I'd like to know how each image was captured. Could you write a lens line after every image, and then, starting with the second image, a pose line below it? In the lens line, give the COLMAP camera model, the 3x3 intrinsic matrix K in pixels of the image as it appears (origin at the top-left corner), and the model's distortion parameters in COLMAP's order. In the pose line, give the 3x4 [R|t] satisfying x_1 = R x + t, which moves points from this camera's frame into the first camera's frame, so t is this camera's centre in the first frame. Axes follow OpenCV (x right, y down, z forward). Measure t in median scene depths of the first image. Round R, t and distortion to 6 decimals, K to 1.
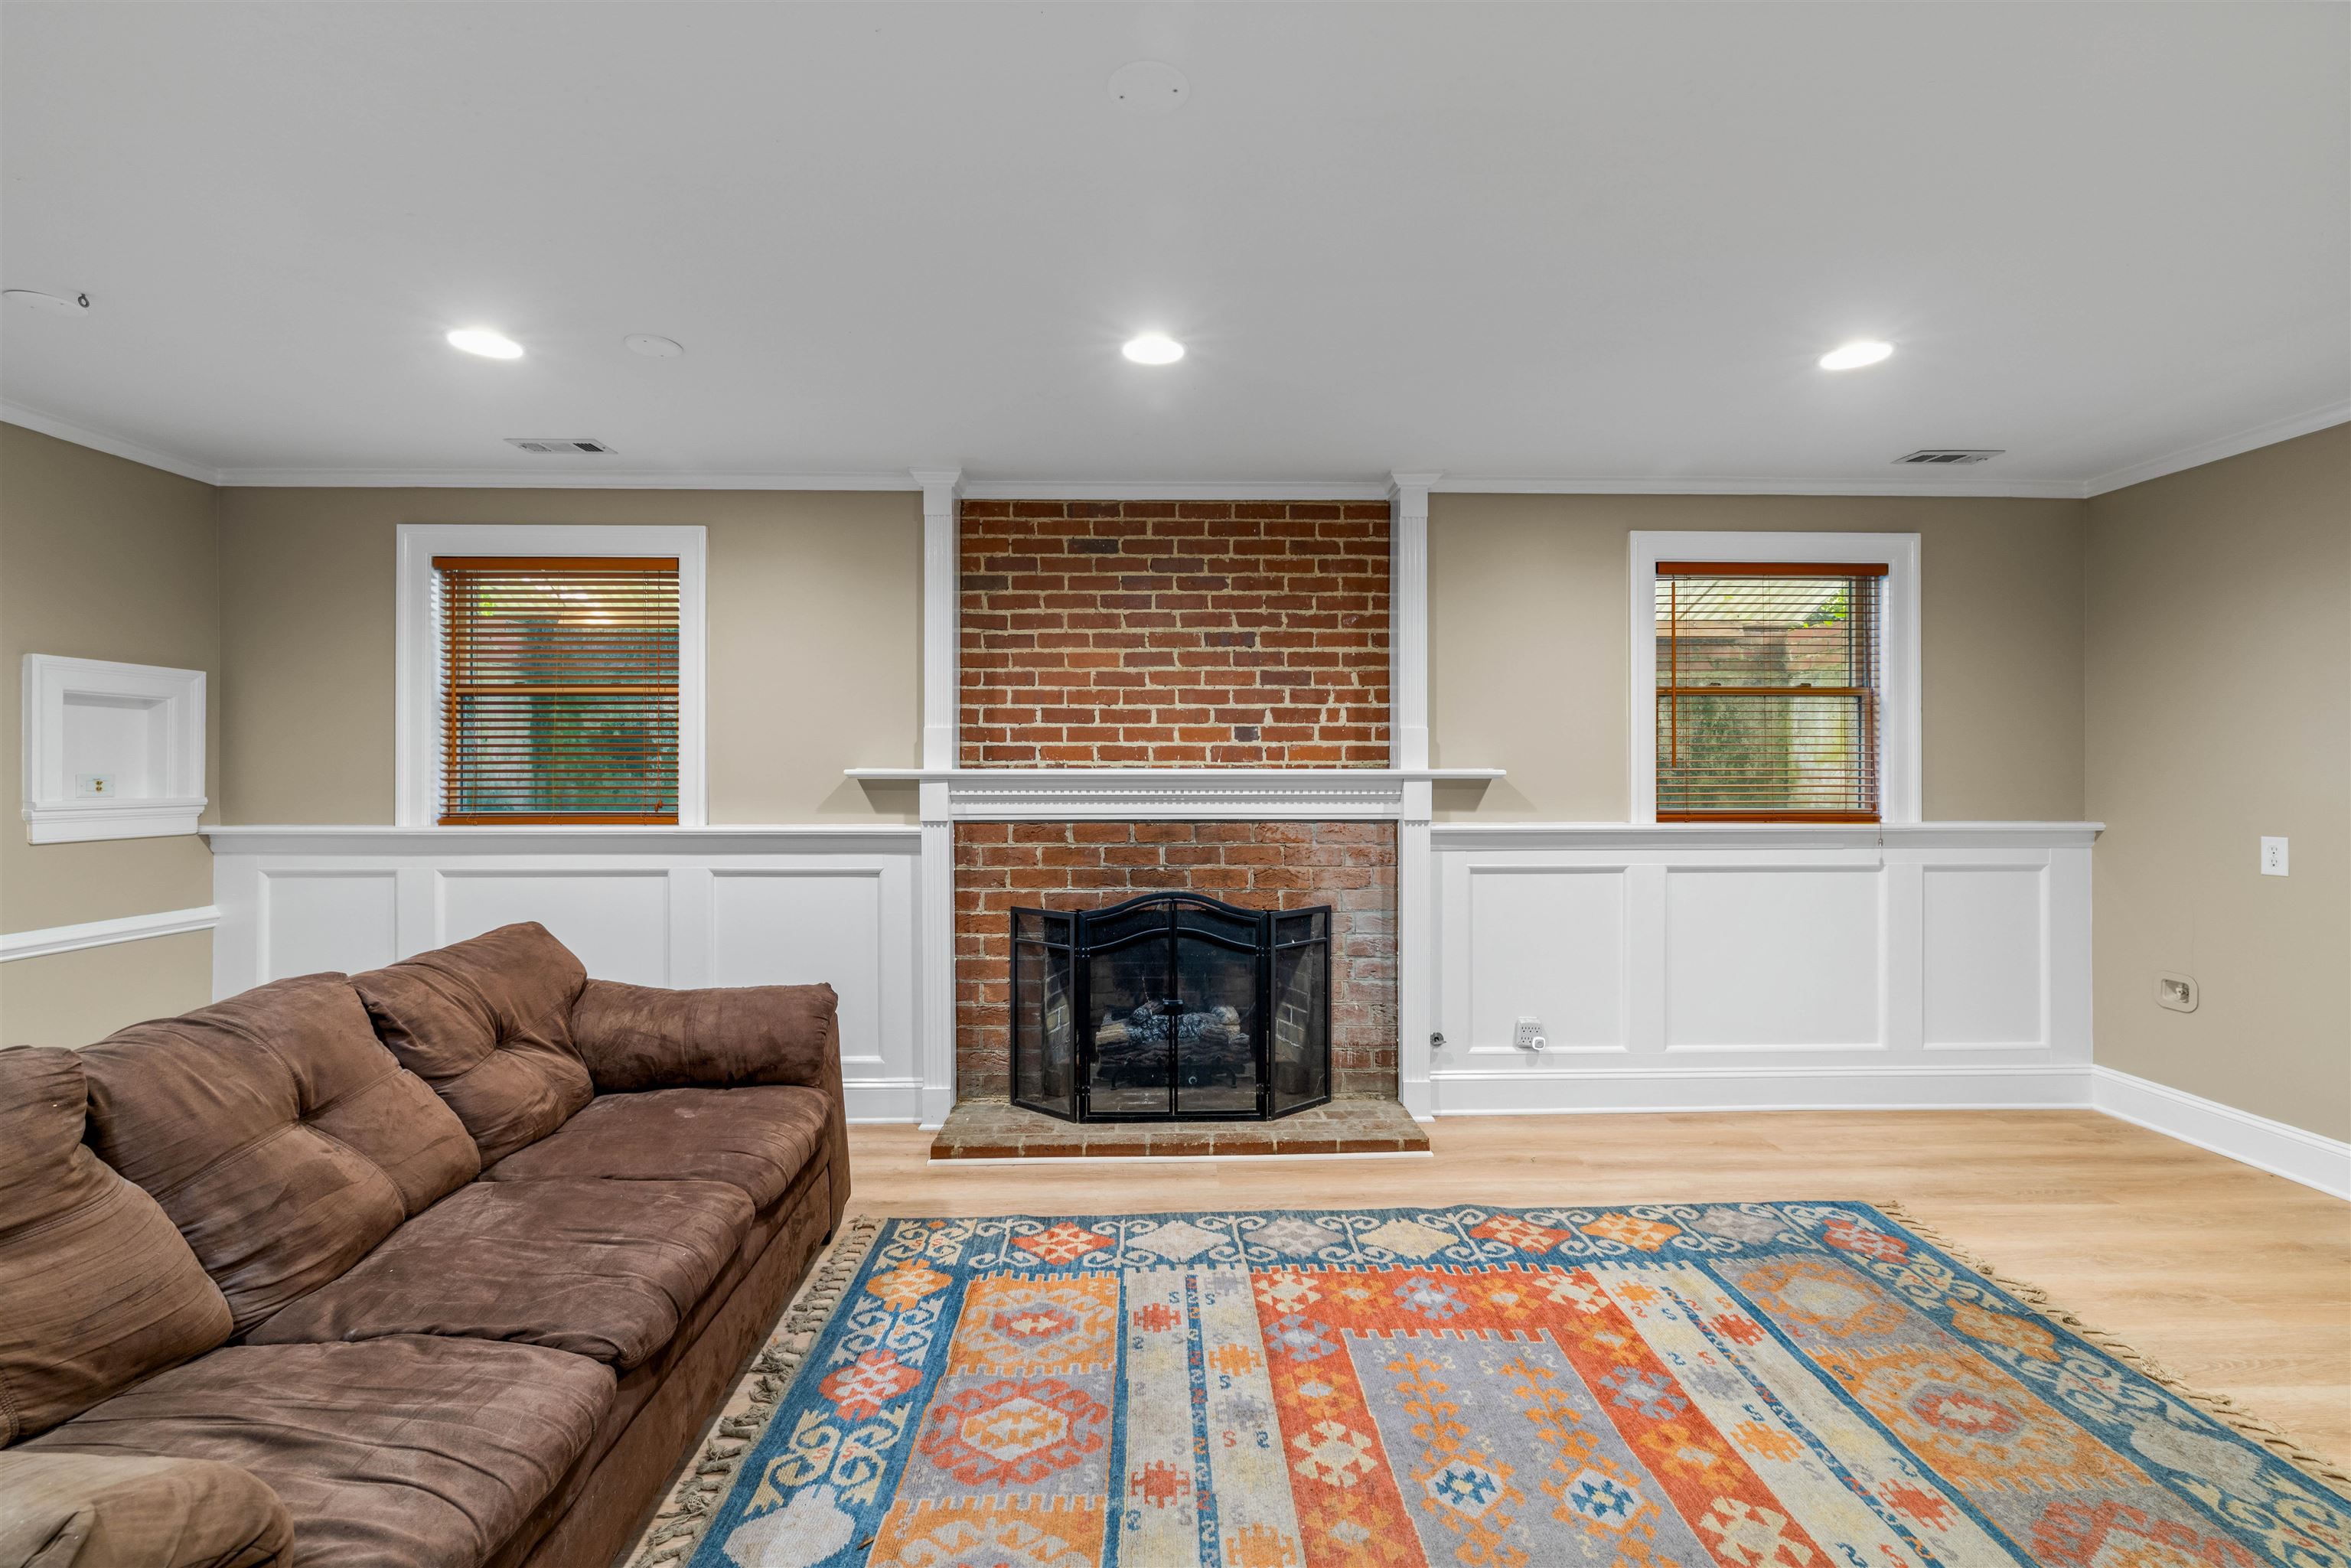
lens RADIAL K [[1017.2, 0, 1172.8], [0, 1017.2, 777.5], [0, 0, 1]] dist [-0.003973, 0.002060]
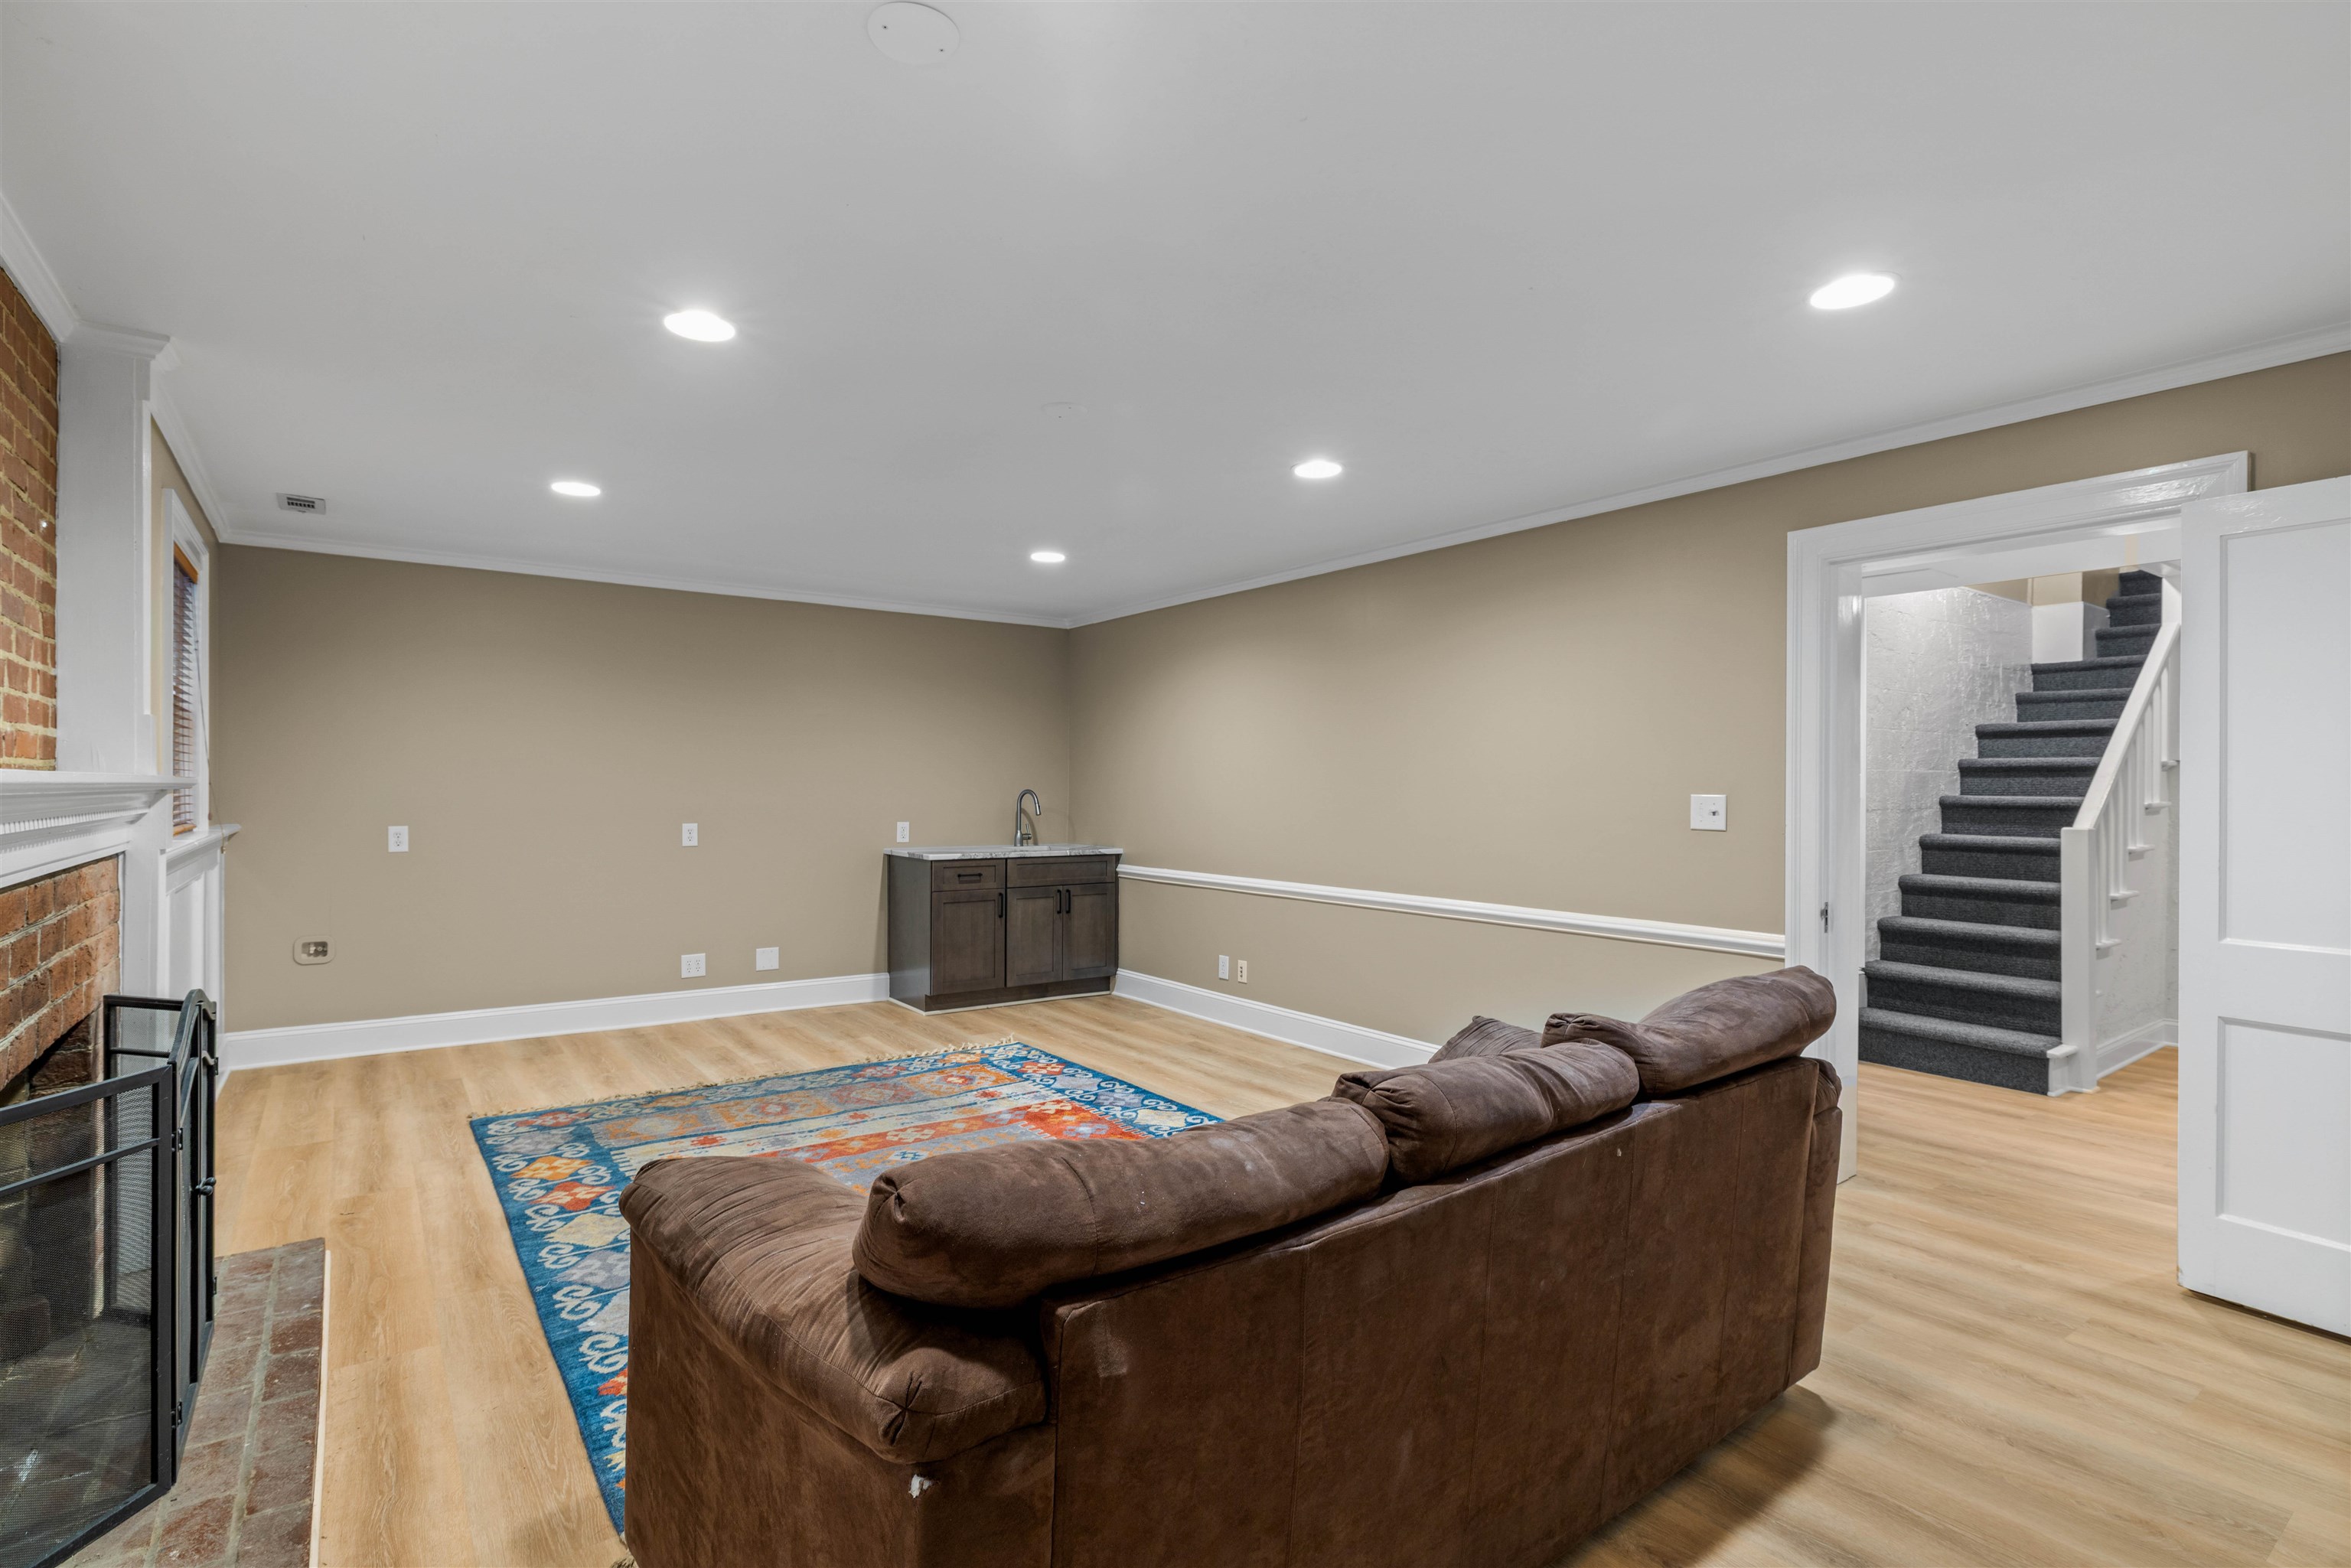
lens RADIAL K [[1122.2, 0, 1171.9], [0, 1122.2, 796.0], [0, 0, 1]] dist [-0.000460, -0.000669]
pose [[-0.573529, -0.008614, 0.819140, -0.774166], [-0.000750, 0.999950, 0.009990, -0.002452], [-0.819185, 0.005115, -0.573507, 0.863832]]
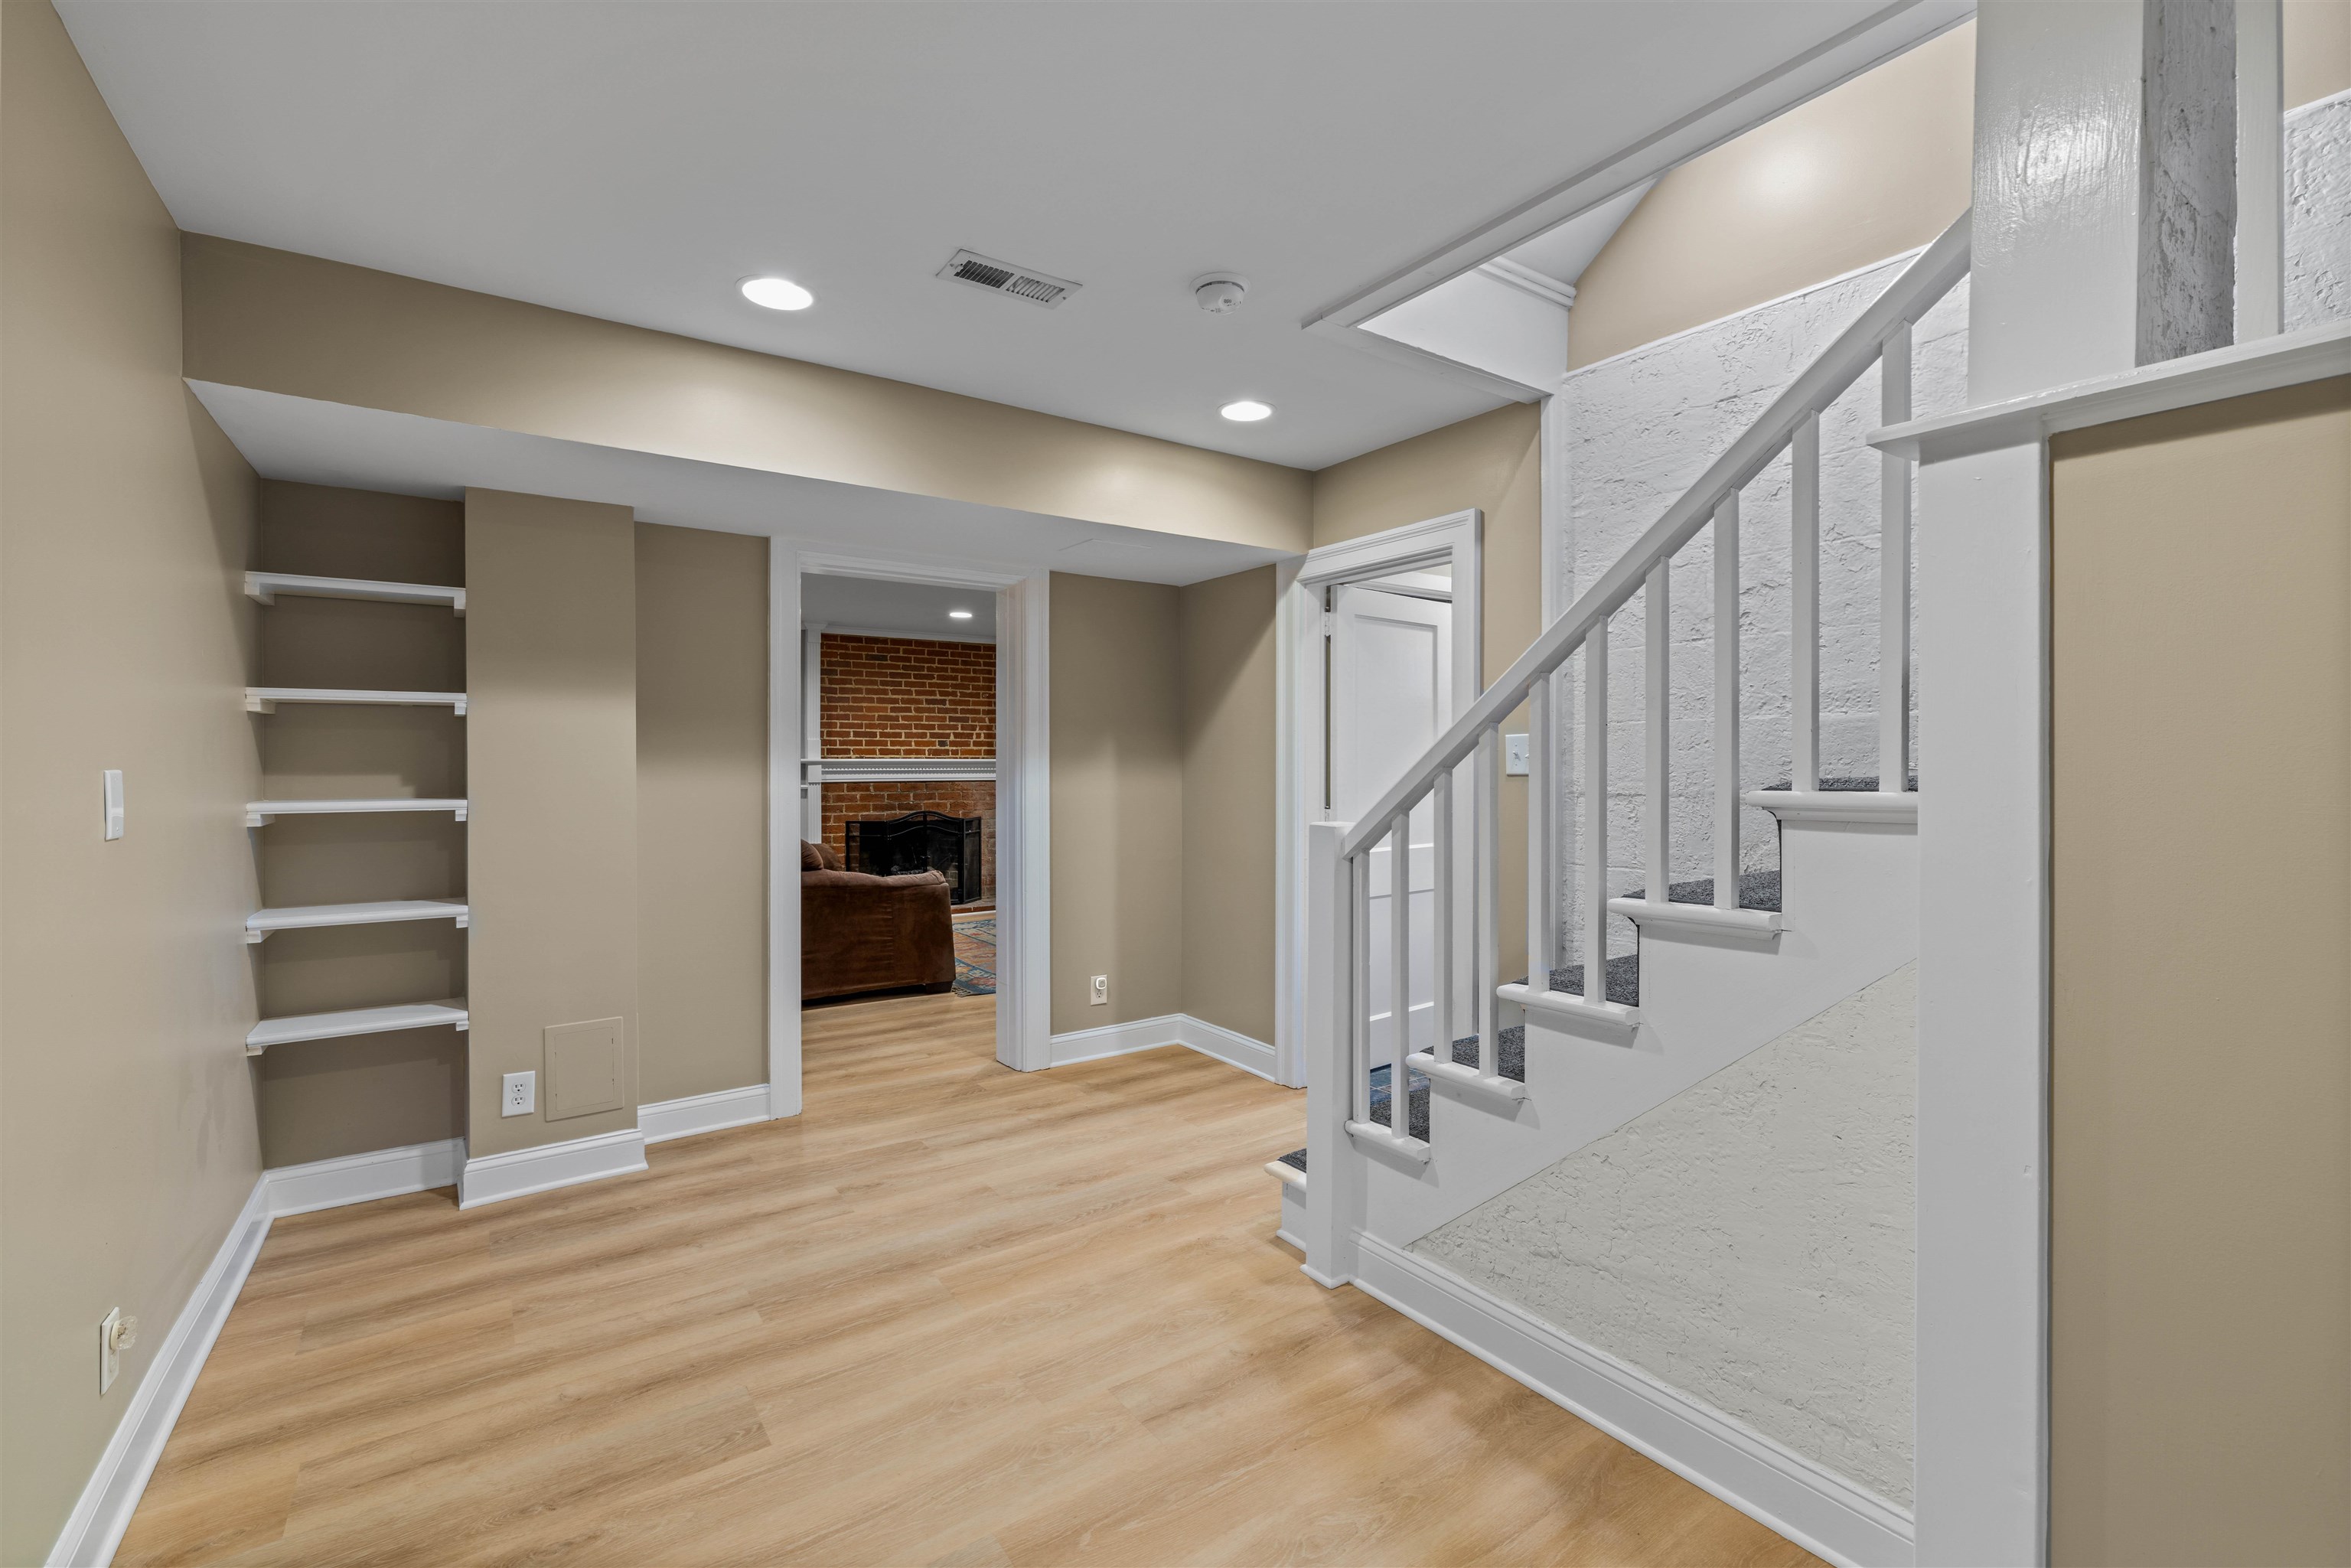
lens RADIAL K [[1017.2, 0, 1167.8], [0, 1017.2, 766.3], [0, 0, 1]] dist [-0.003973, 0.002060]
pose [[0.836897, -0.002720, 0.547354, -0.780471], [0.001964, 0.999996, 0.001967, 0.004900], [-0.547357, -0.000571, 0.836899, -1.226305]]
